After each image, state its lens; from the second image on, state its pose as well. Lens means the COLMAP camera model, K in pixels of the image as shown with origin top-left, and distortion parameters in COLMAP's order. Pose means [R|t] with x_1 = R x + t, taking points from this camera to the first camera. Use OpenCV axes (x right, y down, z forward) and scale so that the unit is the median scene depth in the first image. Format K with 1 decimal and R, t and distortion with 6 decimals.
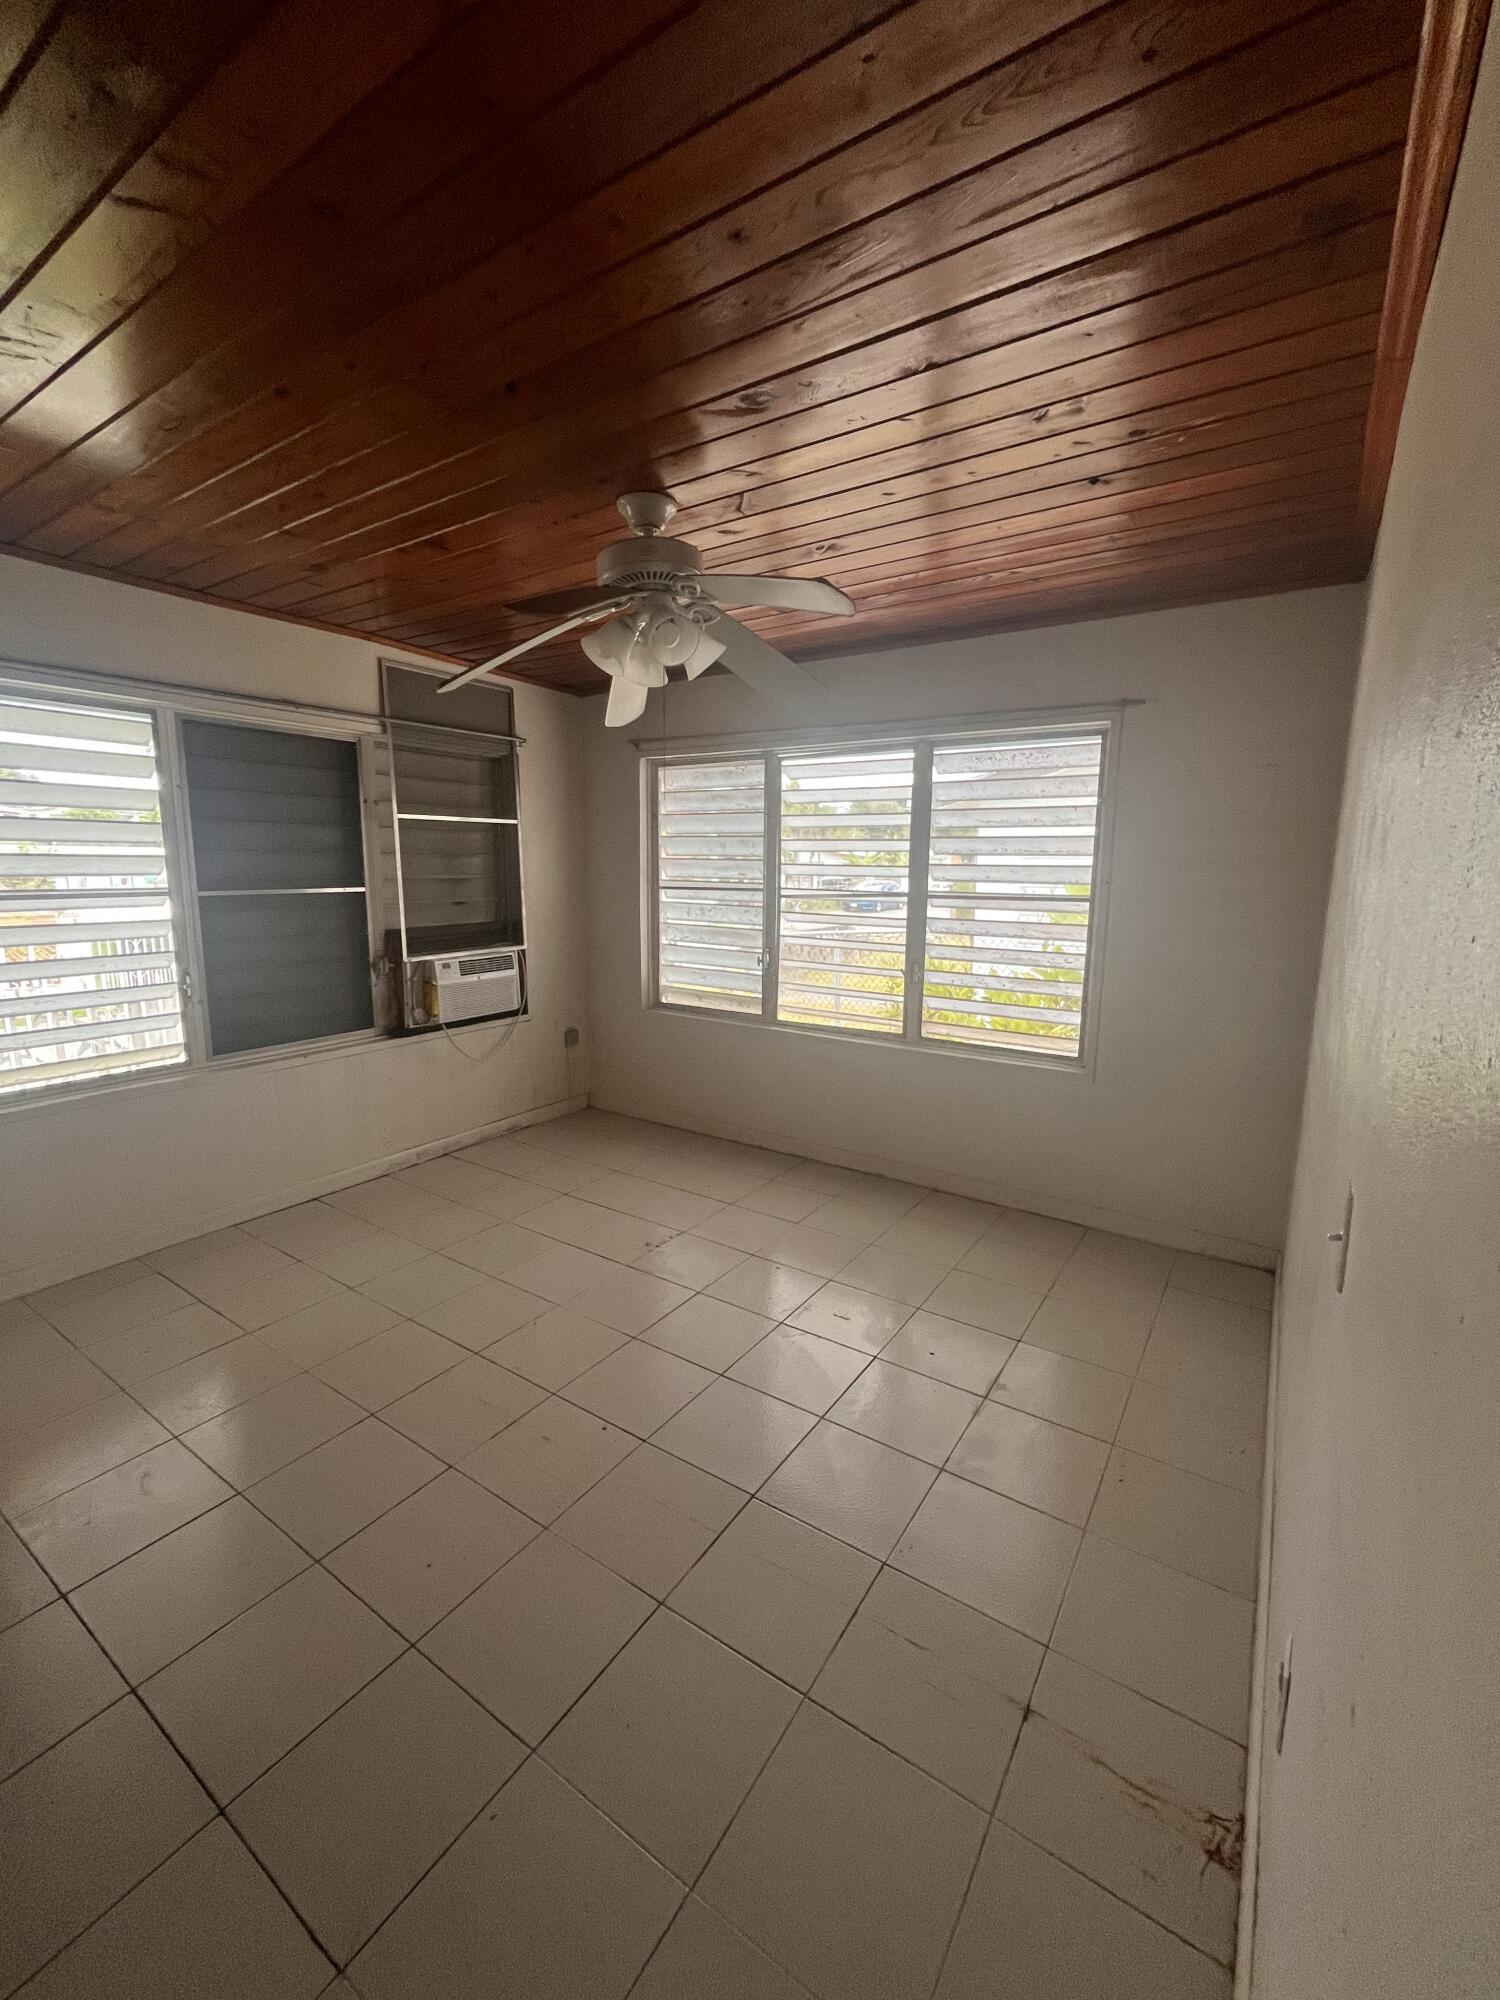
lens RADIAL K [[813.3, 0, 755.9], [0, 813.3, 994.6], [0, 0, 1]] dist [0.000343, -0.000164]
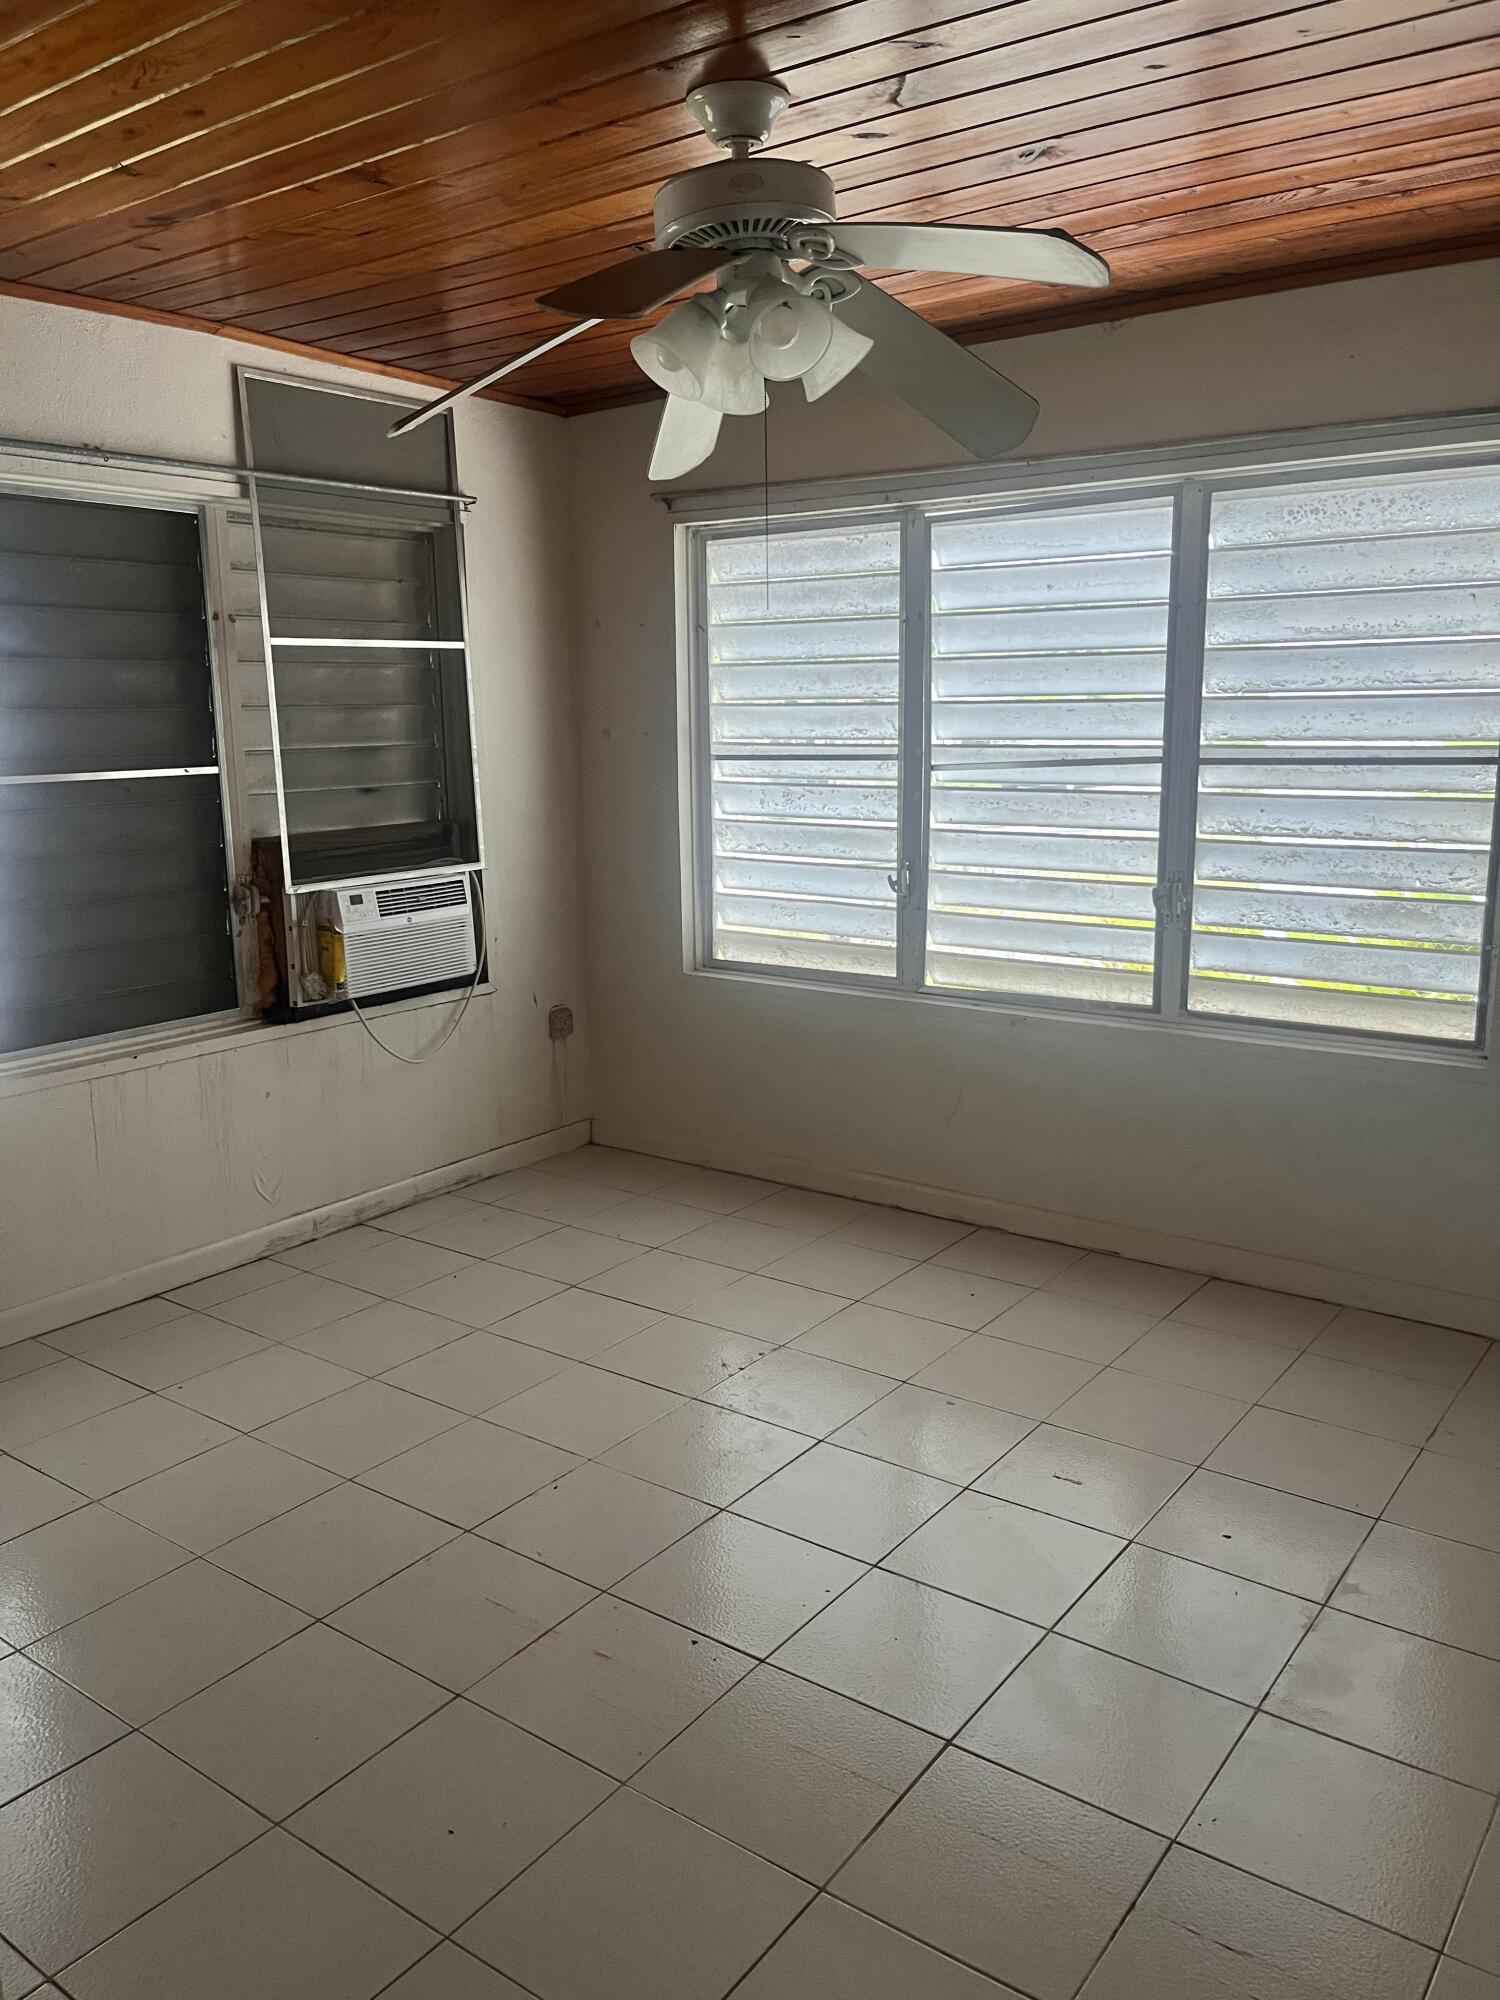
lens RADIAL K [[1508.5, 0, 751.4], [0, 1508.5, 1012.3], [0, 0, 1]] dist [0.062757, -0.094323]
pose [[0.998428, -0.012318, -0.054688, -0.041474], [0.014489, 0.999115, 0.039497, 0.006527], [0.054153, -0.040227, 0.997722, -0.070362]]
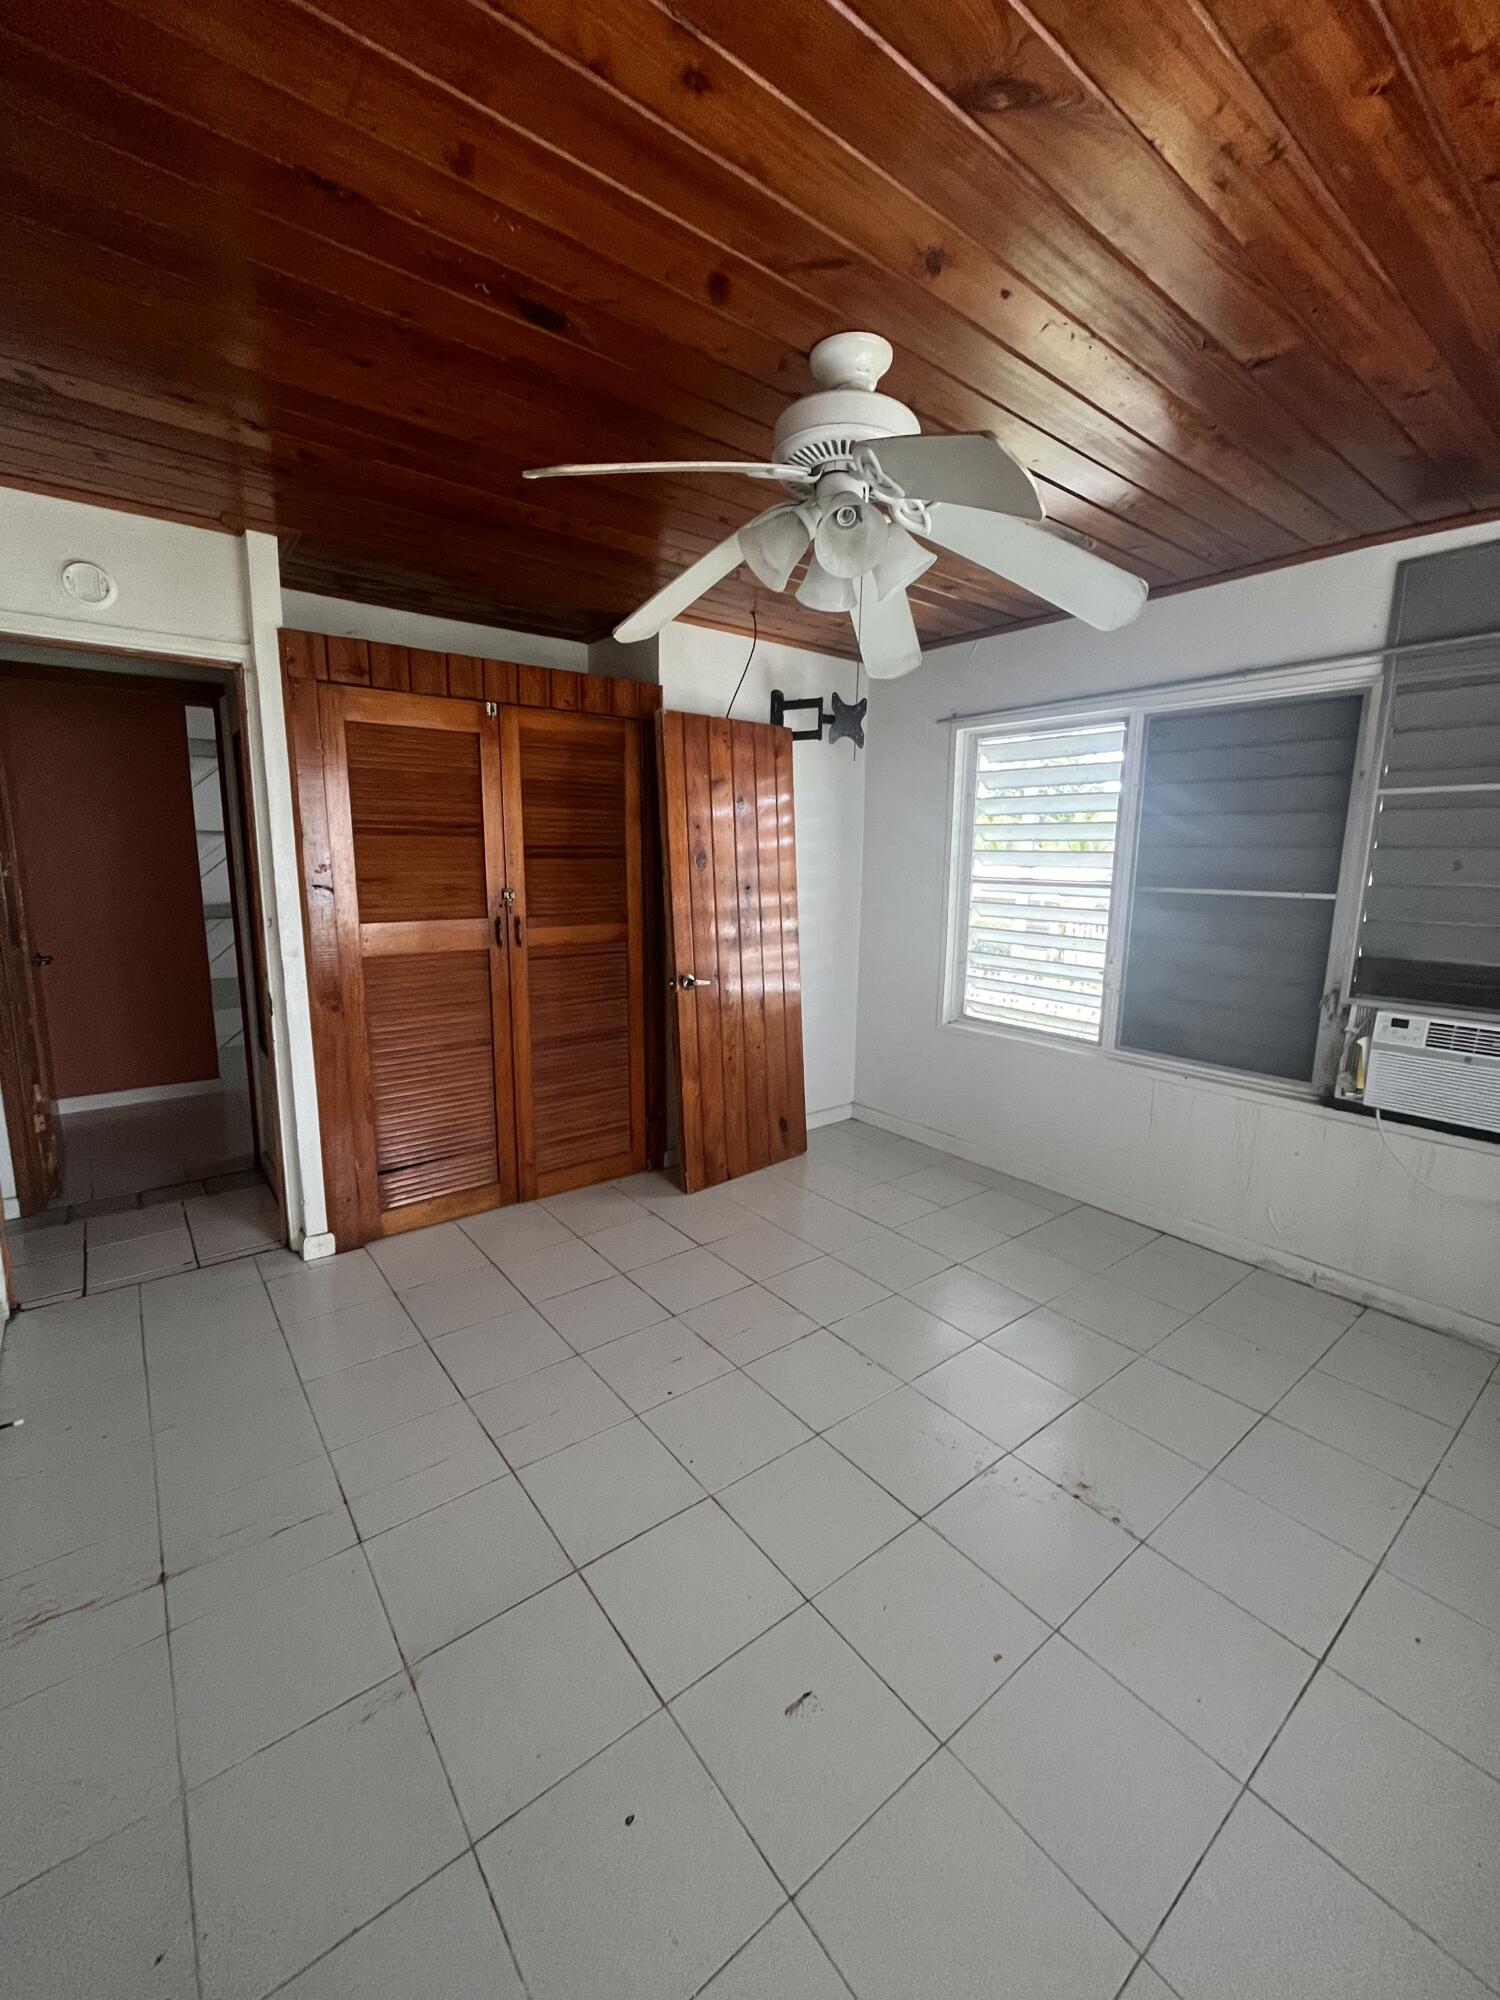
lens RADIAL K [[813.3, 0, 755.9], [0, 813.3, 994.6], [0, 0, 1]] dist [0.000343, -0.000164]
pose [[-0.308857, 0.152510, -0.938801, 0.376348], [-0.164273, 0.963672, 0.210595, -0.110782], [0.936815, 0.219264, -0.272584, 0.715171]]
